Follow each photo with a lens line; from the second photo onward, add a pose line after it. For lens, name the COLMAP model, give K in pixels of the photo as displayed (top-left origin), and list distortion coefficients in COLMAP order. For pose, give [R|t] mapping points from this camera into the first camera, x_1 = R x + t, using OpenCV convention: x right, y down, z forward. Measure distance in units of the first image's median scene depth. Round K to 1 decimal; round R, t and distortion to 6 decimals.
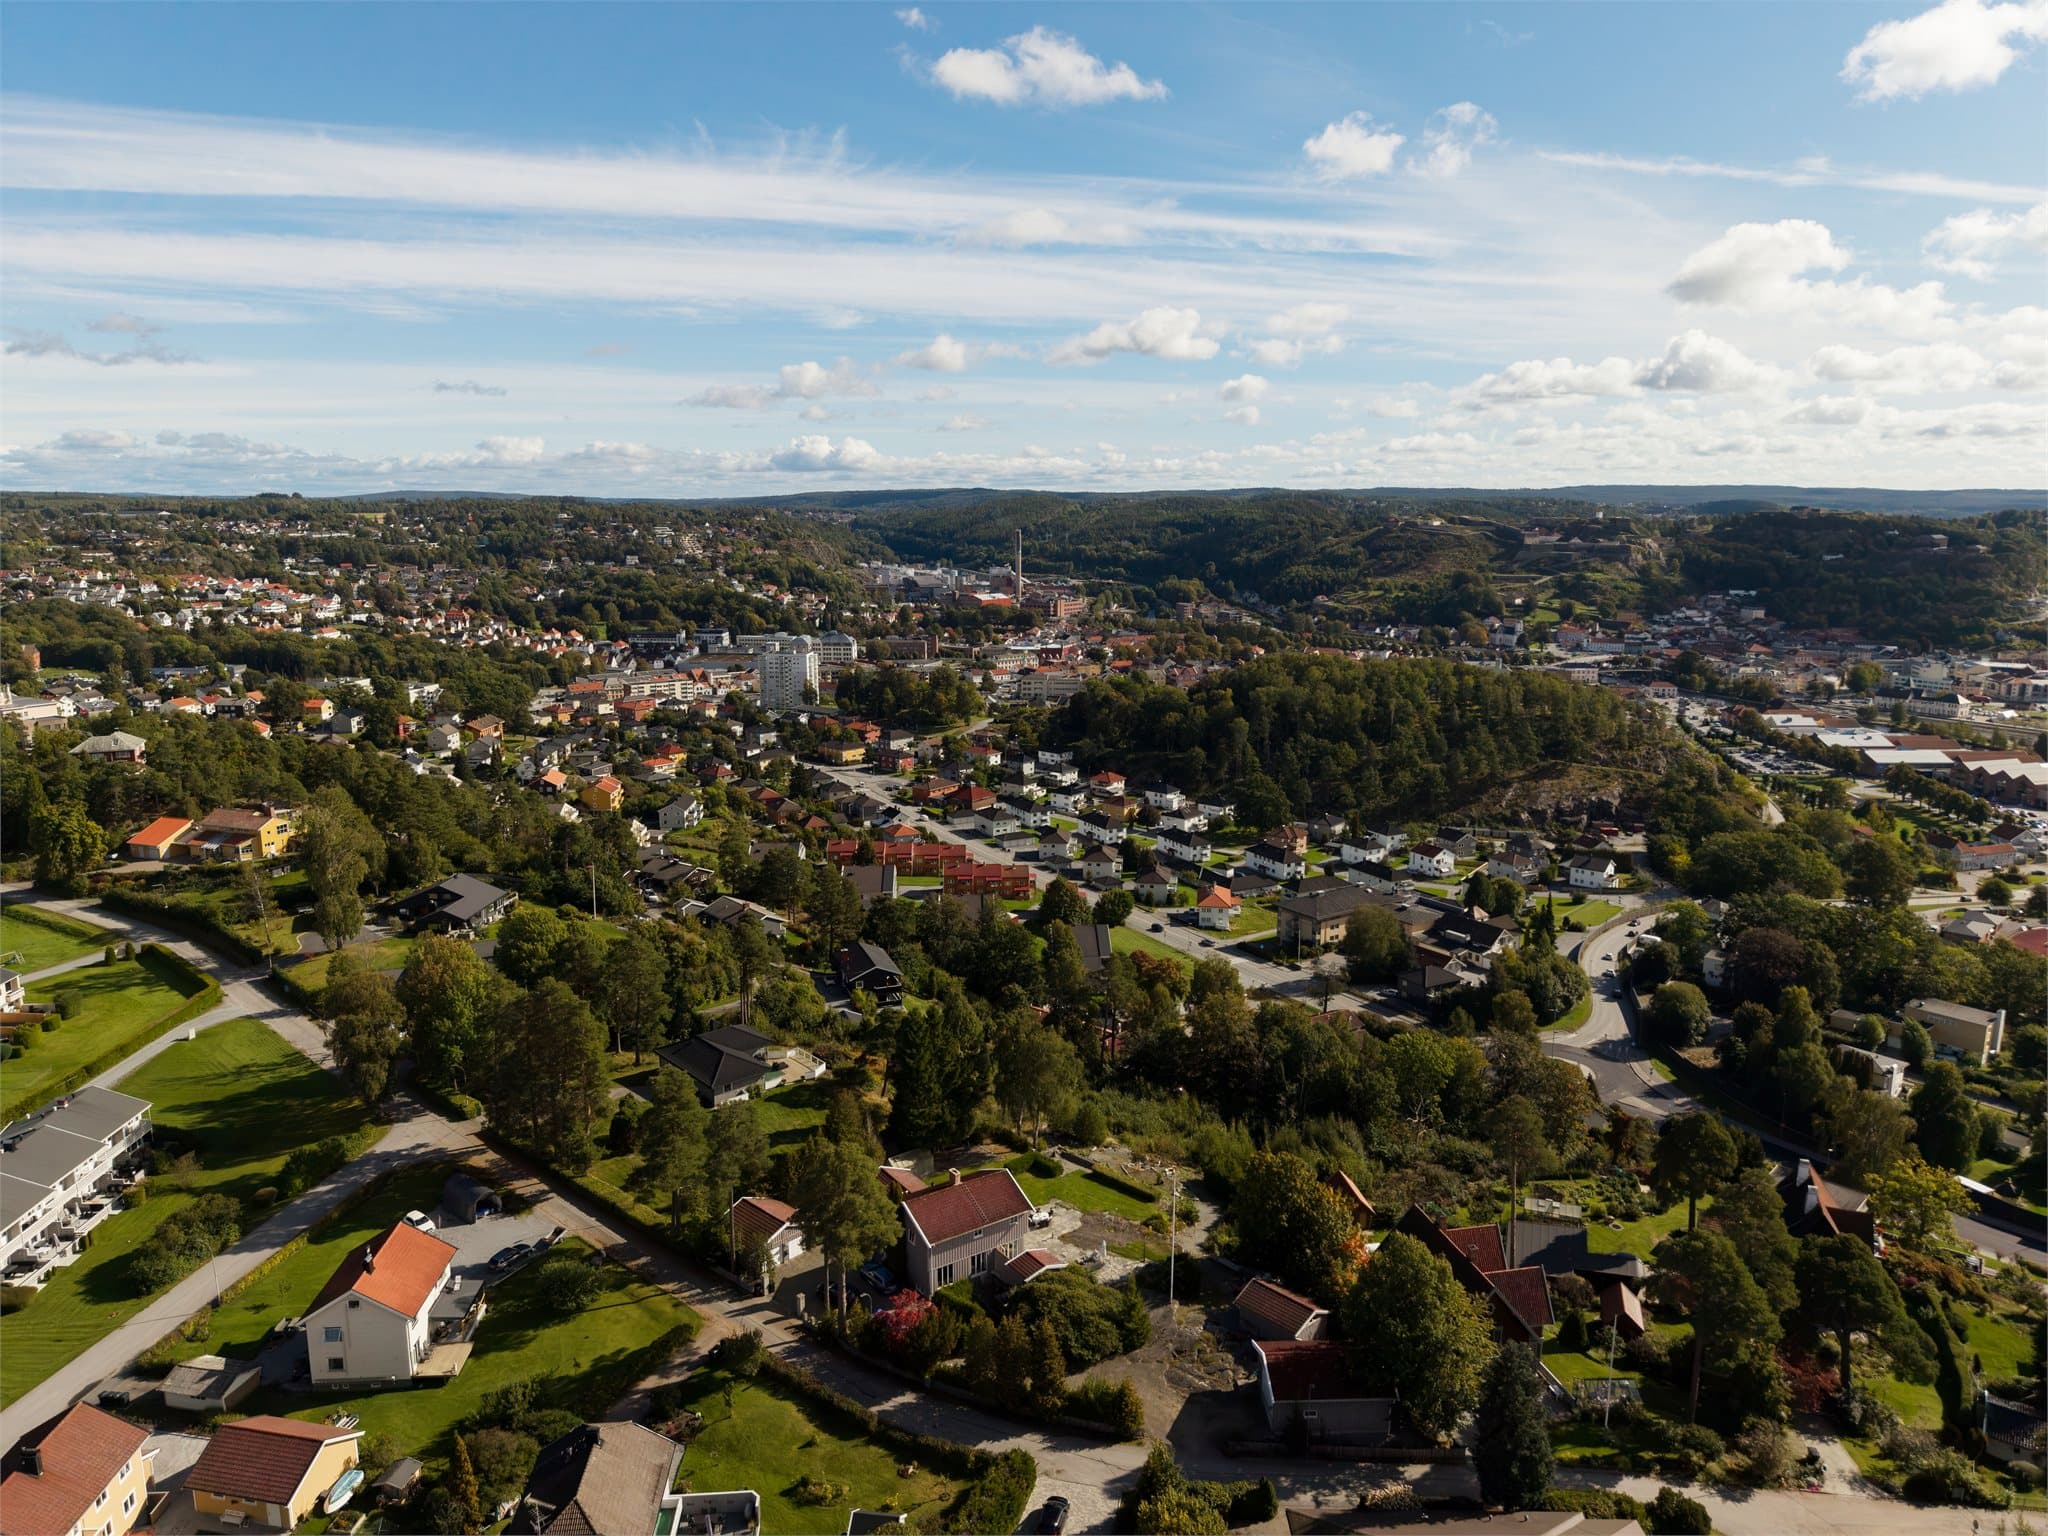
lens RADIAL K [[1424.9, 0, 1024.0], [0, 1424.9, 768.0], [0, 0, 1]] dist [0.012168, 0.000724]
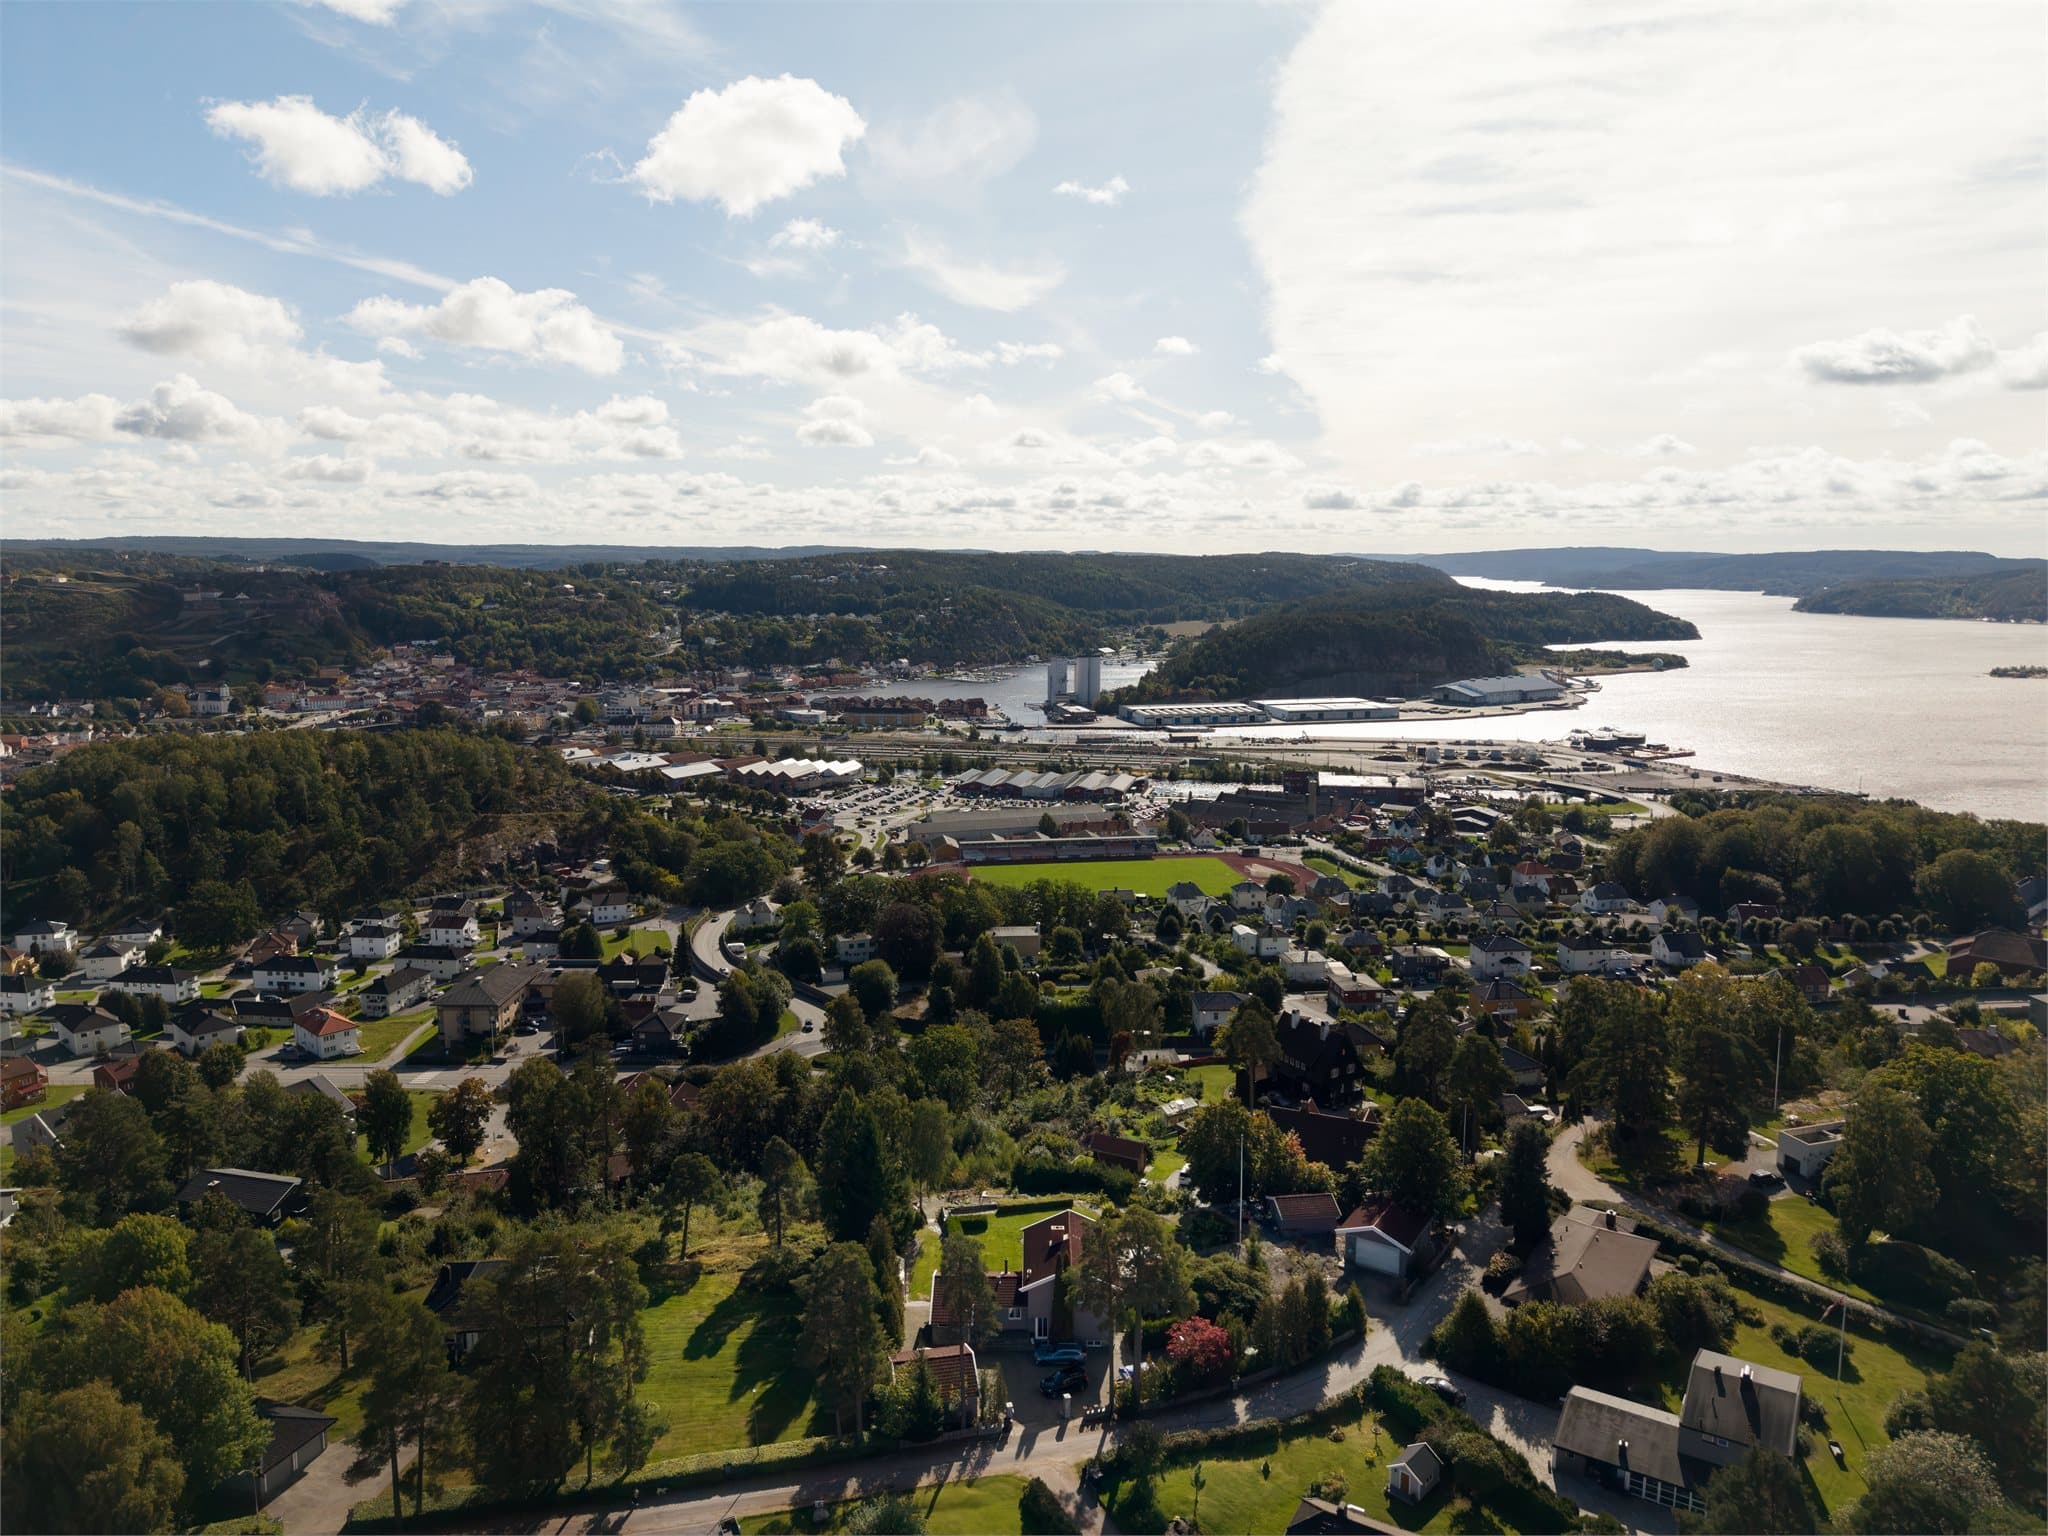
lens RADIAL K [[1443.6, 0, 1023.3], [0, 1443.6, 695.6], [0, 0, 1]] dist [0.003365, 0.004774]
pose [[0.542003, -0.081126, 0.836452, -0.133591], [0.152326, 0.988326, -0.002849, -0.013652], [-0.826456, 0.128958, 0.548033, 0.061028]]
